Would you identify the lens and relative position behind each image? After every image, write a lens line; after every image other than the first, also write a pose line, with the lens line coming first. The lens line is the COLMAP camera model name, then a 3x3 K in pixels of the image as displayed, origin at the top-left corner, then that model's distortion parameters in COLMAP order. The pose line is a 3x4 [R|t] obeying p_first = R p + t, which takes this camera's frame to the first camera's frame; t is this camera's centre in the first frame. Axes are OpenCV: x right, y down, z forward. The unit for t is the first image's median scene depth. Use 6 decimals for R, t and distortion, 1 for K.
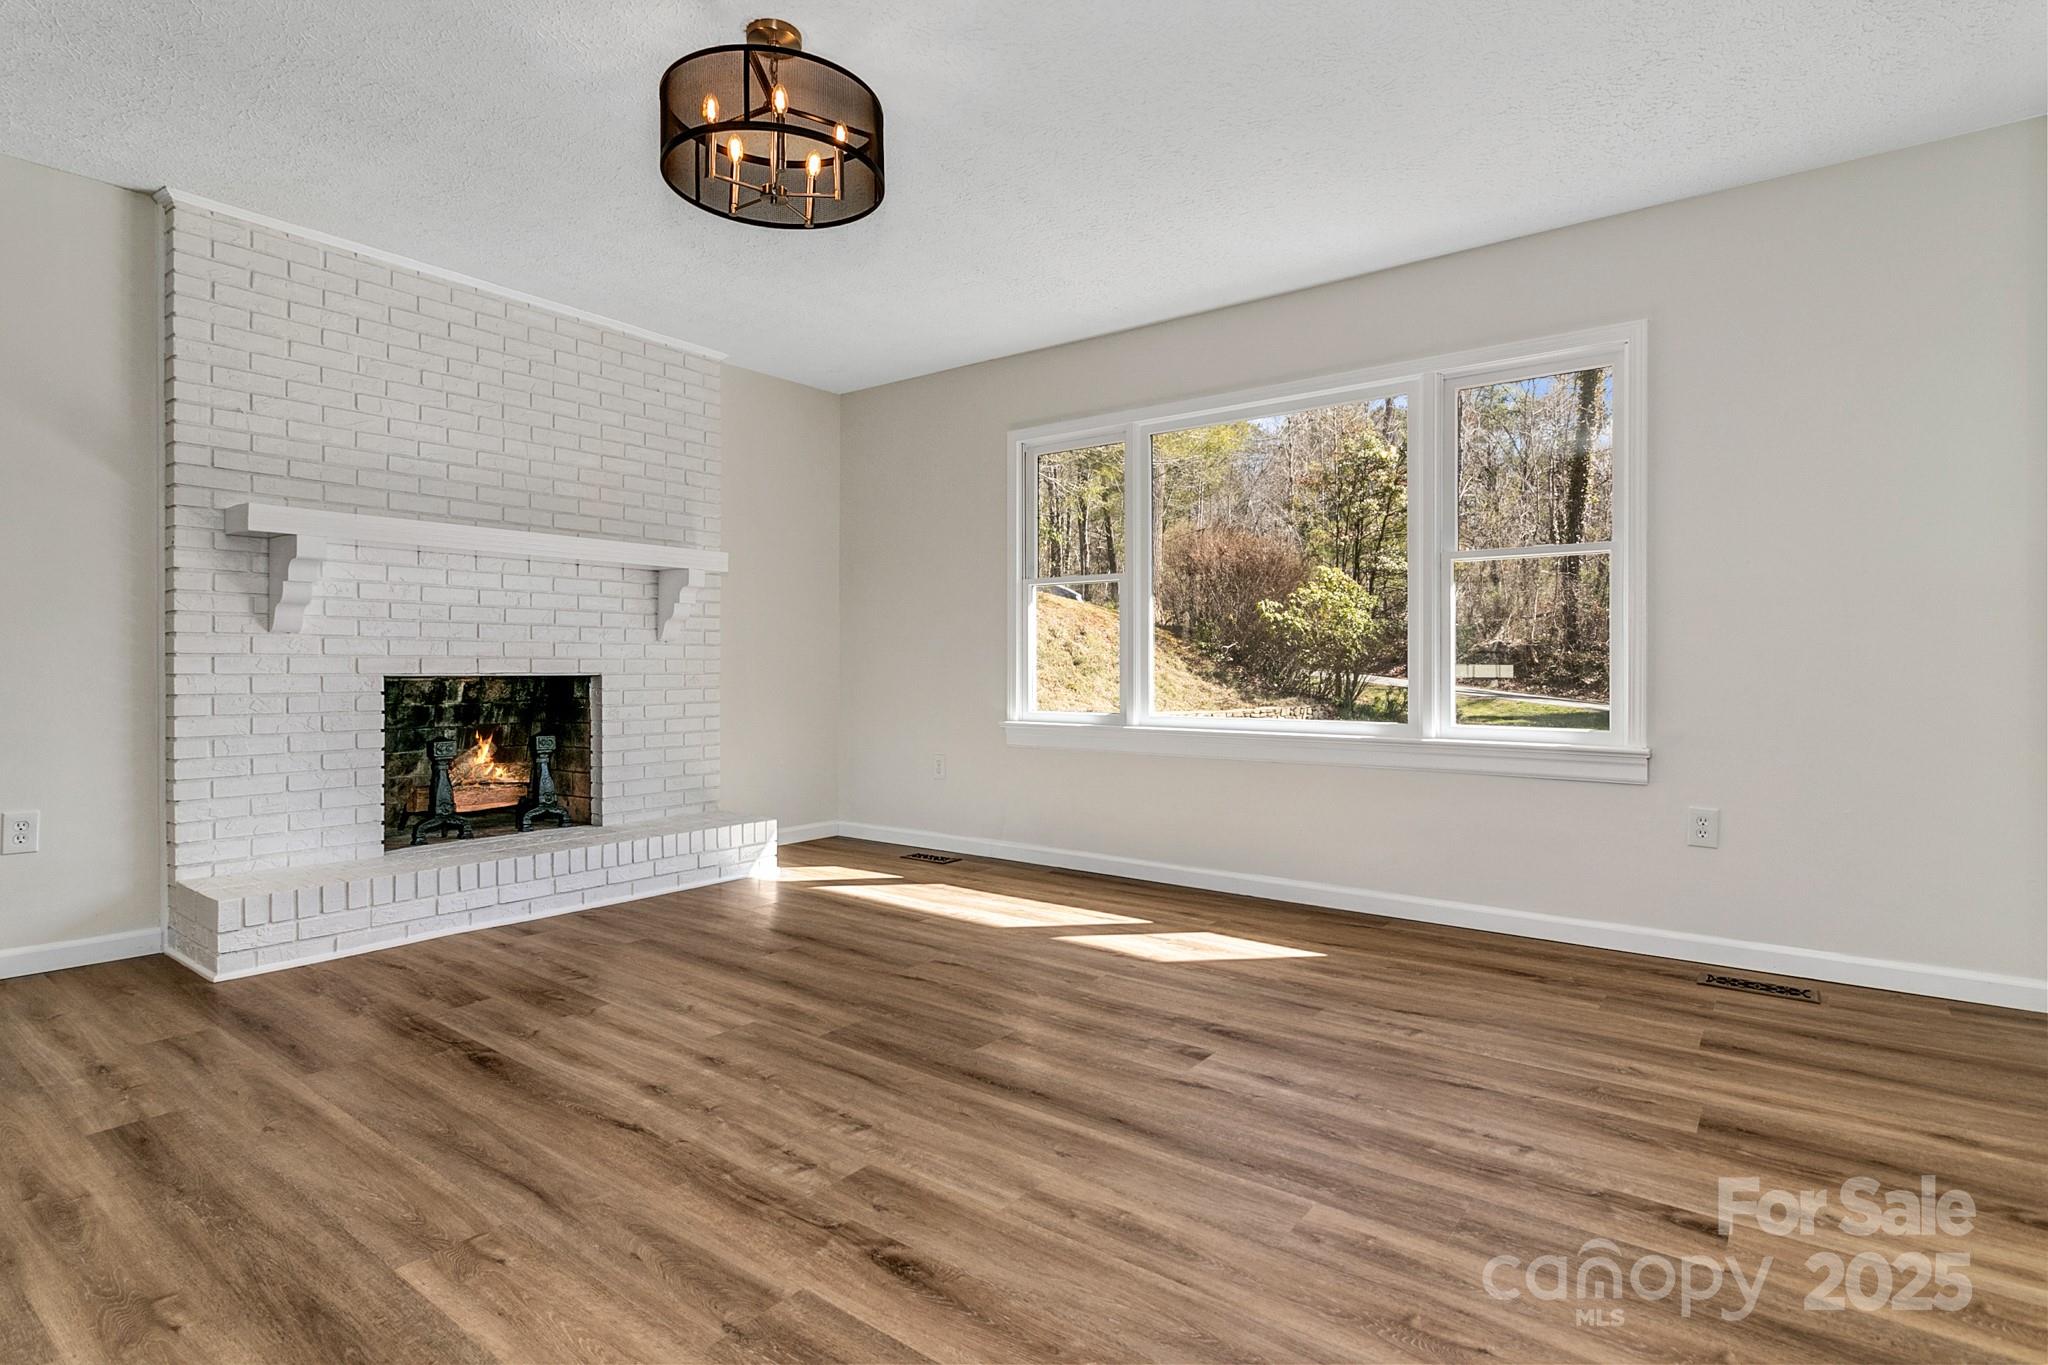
lens RADIAL K [[1024.4, 0, 1019.5], [0, 1024.4, 673.5], [0, 0, 1]] dist [0.003225, 0.000261]
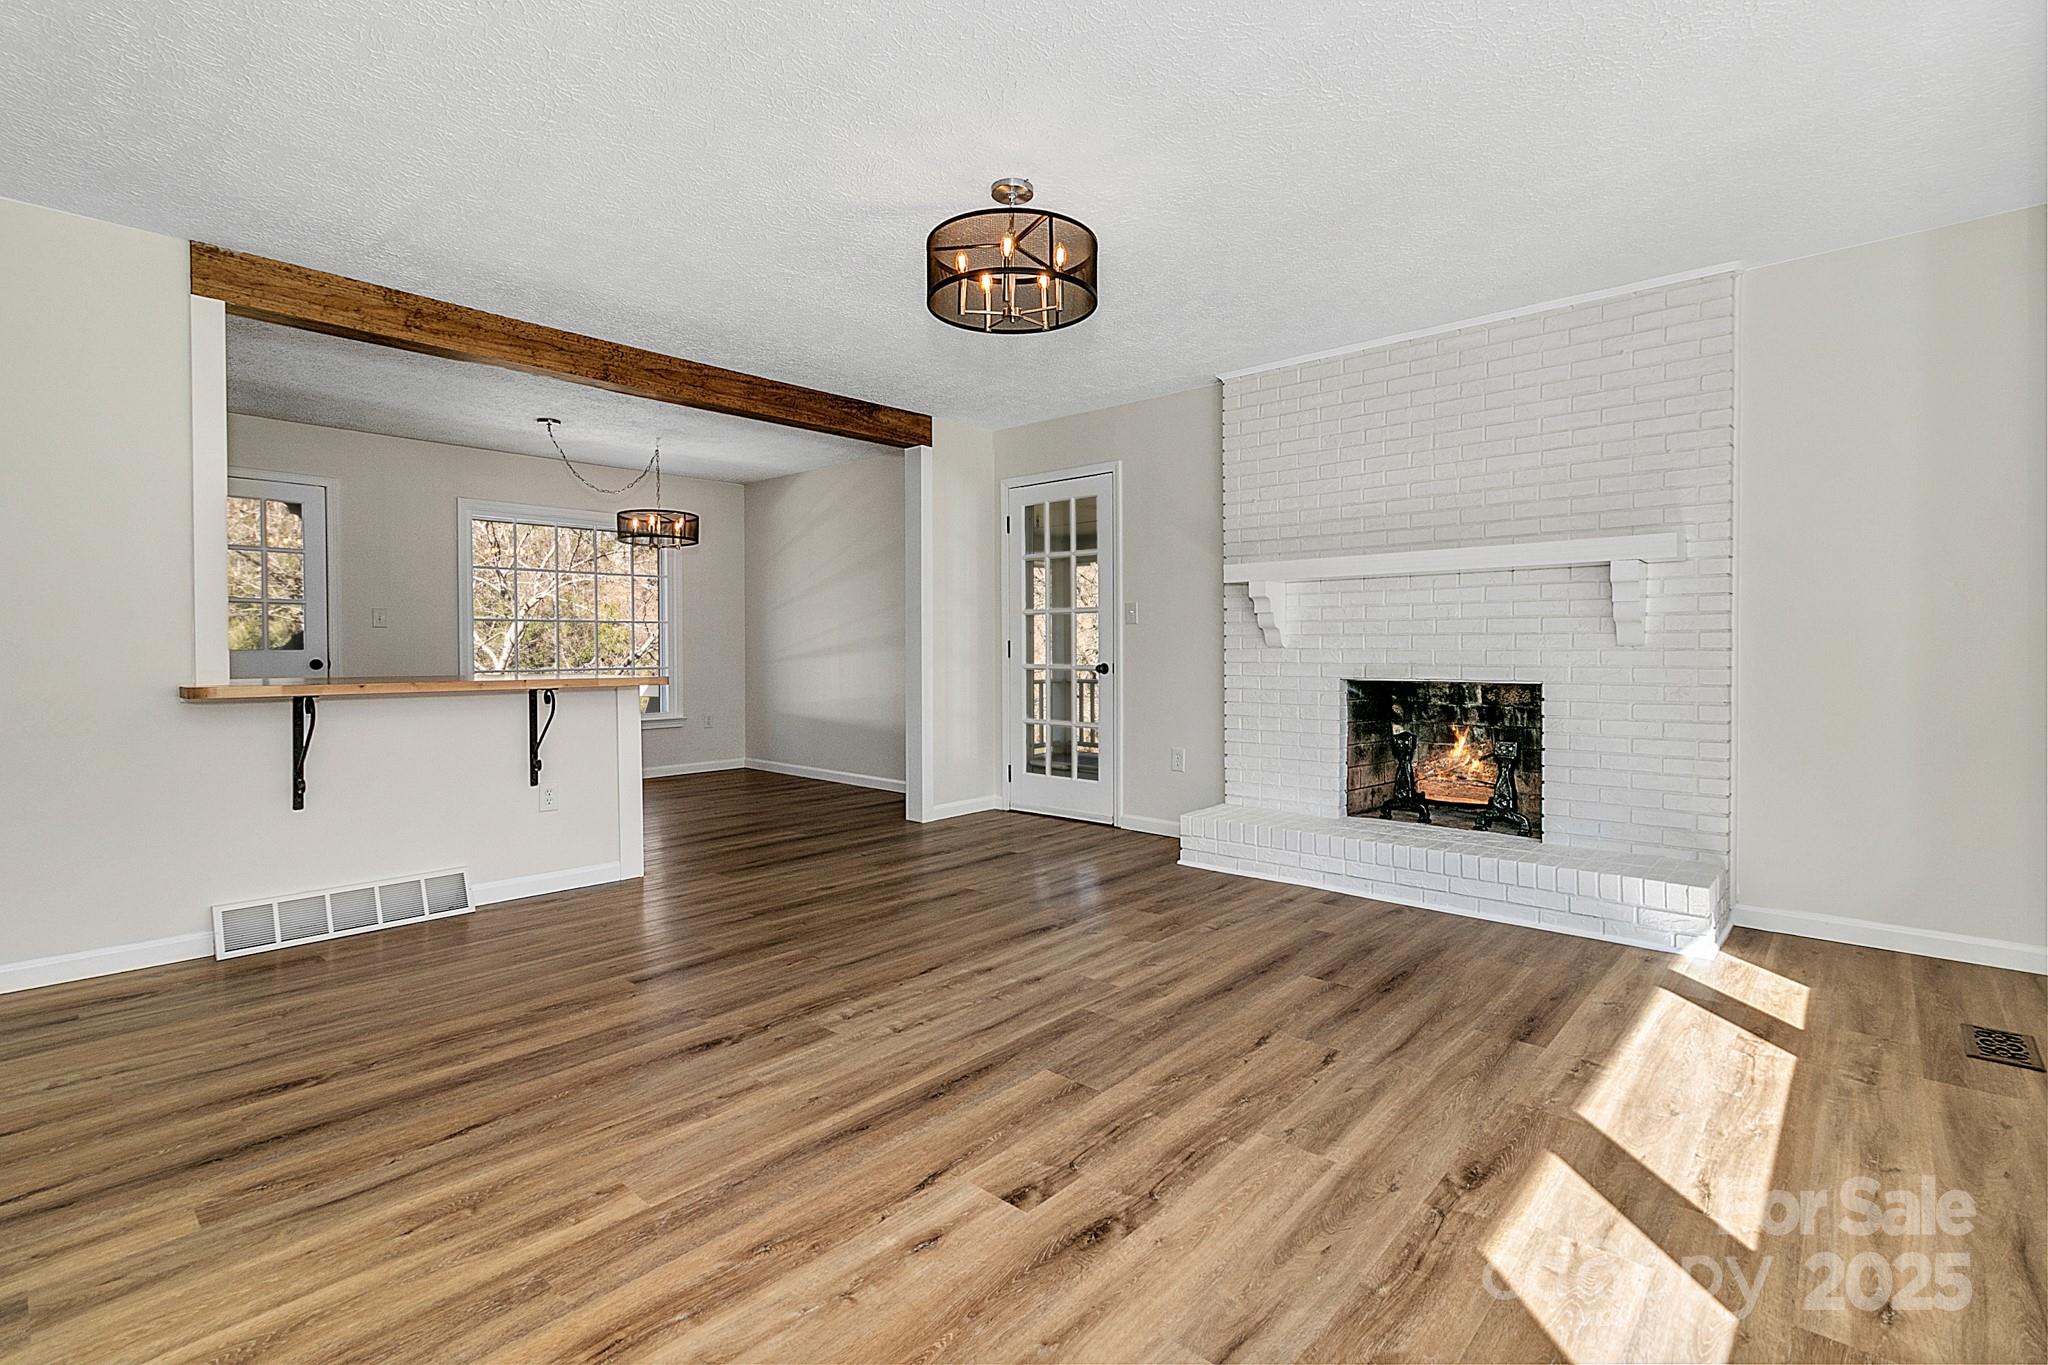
lens RADIAL K [[937.2, 0, 1019.1], [0, 937.2, 673.5], [0, 0, 1]] dist [0.000673, 0.001920]
pose [[-0.083615, 0.024767, -0.996190, 0.881088], [-0.004570, 0.999671, 0.025237, -0.049301], [0.996488, 0.006663, -0.083474, 1.055316]]
